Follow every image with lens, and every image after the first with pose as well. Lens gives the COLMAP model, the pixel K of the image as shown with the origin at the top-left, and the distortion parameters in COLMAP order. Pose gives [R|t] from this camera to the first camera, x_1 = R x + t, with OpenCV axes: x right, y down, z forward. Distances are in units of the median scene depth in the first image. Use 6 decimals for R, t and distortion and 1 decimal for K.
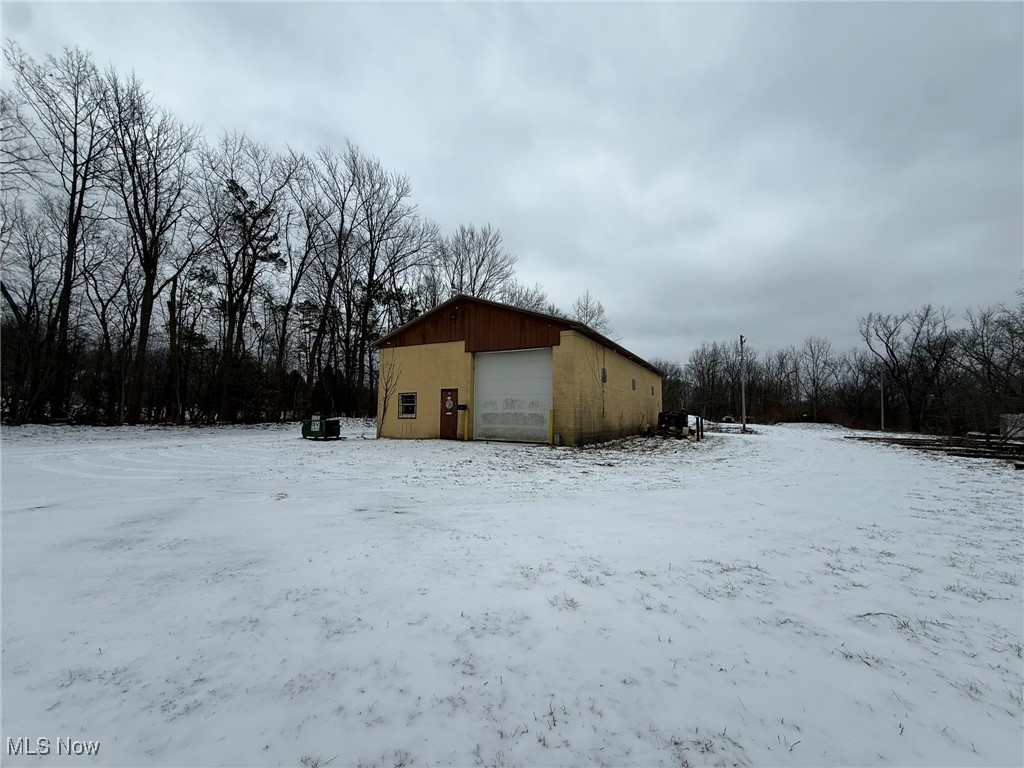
lens RADIAL K [[407.6, 0, 512.1], [0, 407.6, 383.3], [0, 0, 1]] dist [-0.001264, 0.000232]
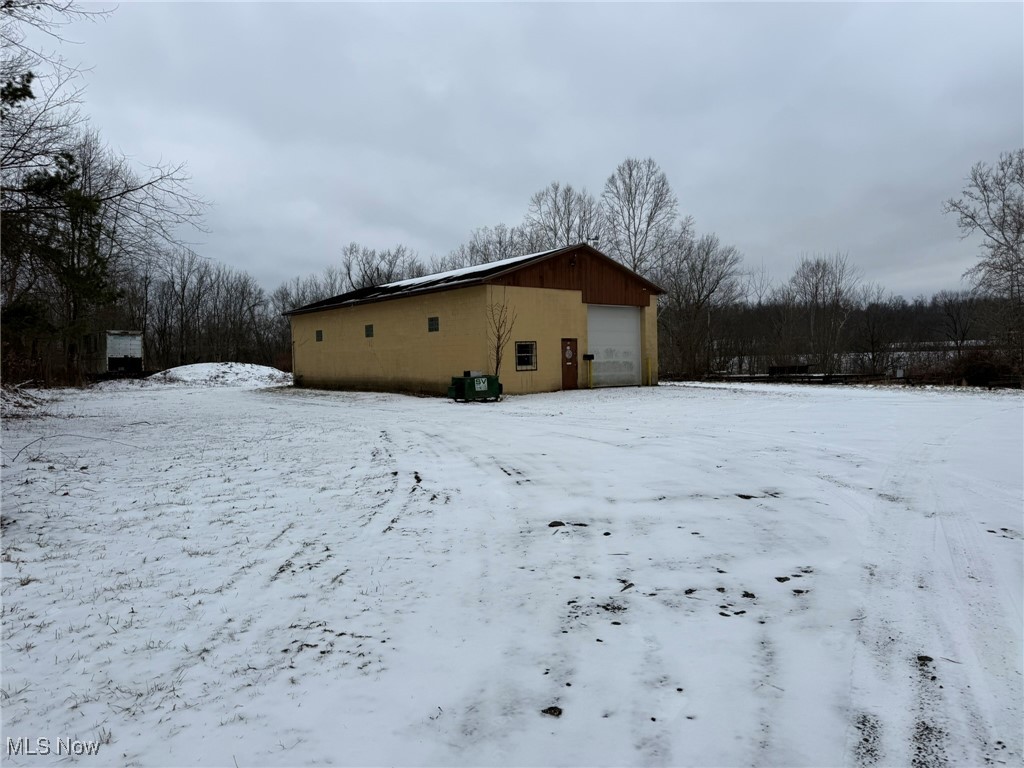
lens RADIAL K [[720.7, 0, 518.9], [0, 720.7, 386.9], [0, 0, 1]] dist [0.030013, -0.028096]
pose [[0.371359, -0.049103, 0.927190, -1.823111], [-0.046439, 0.996368, 0.071367, 0.011582], [-0.927327, -0.069561, 0.367730, 0.469362]]
